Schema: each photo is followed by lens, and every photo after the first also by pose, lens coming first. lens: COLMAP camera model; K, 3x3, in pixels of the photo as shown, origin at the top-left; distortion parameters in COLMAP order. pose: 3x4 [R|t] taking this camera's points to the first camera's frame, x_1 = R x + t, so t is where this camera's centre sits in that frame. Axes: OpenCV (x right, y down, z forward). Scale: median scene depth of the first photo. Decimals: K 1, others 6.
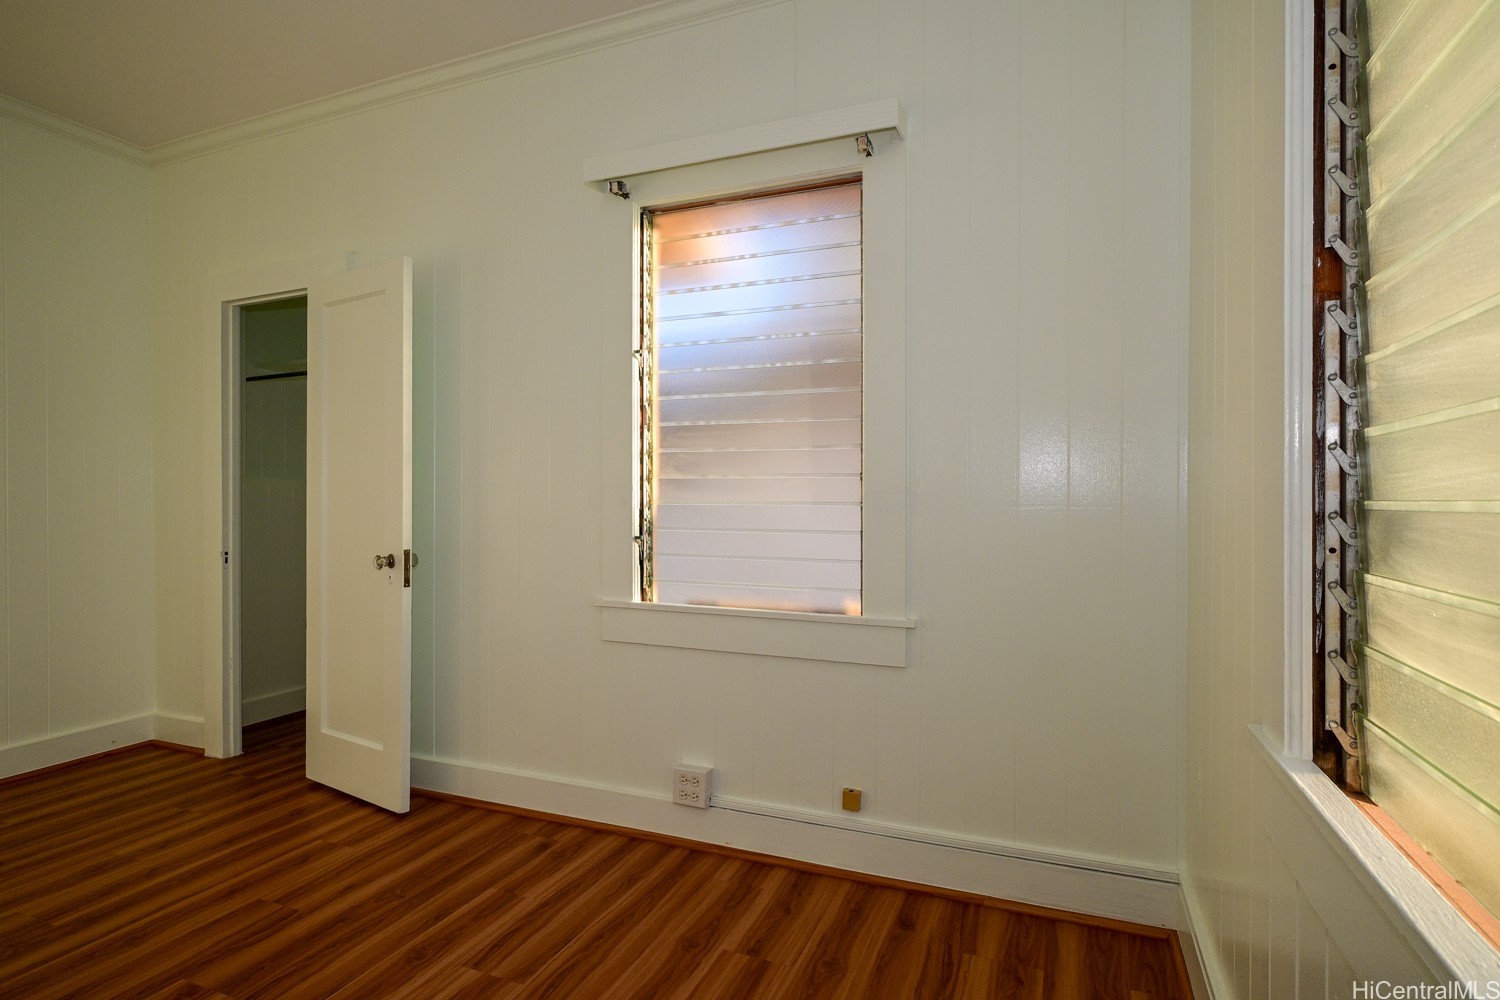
lens RADIAL K [[759.9, 0, 750.0], [0, 759.9, 500.0], [0, 0, 1]] dist [0.015713, 0.000147]
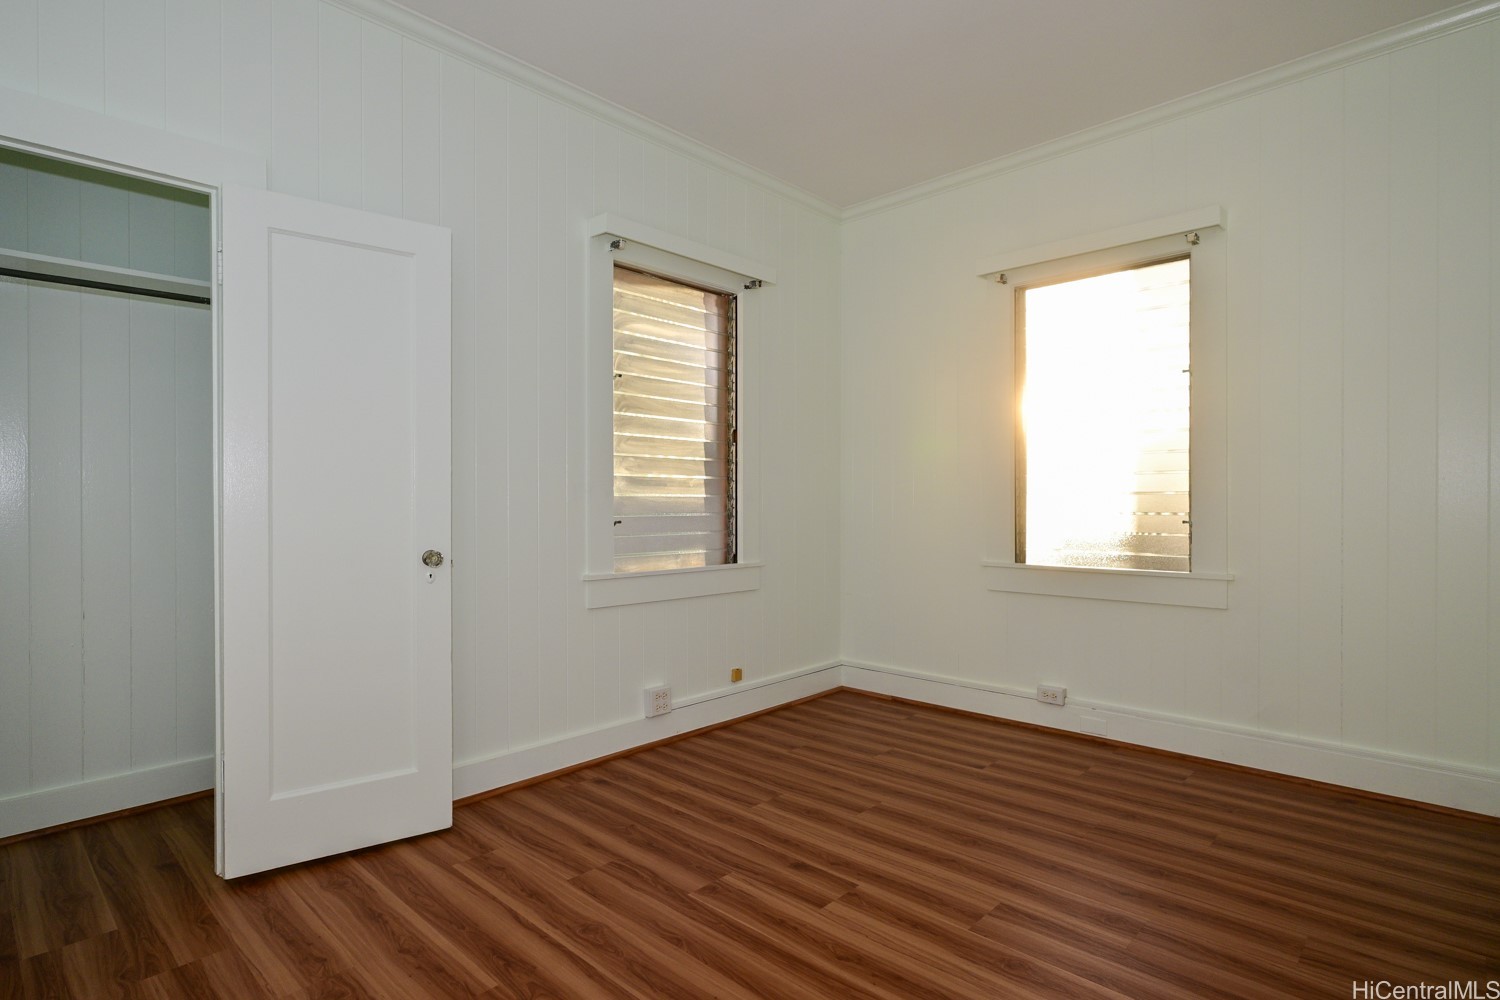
lens RADIAL K [[759.9, 0, 750.0], [0, 759.9, 500.0], [0, 0, 1]] dist [0.015713, 0.000147]
pose [[0.350246, 0.003422, 0.936652, -1.400534], [-0.001031, 0.999994, -0.003268, 0.019753], [-0.936657, 0.000179, 0.350247, 0.393664]]
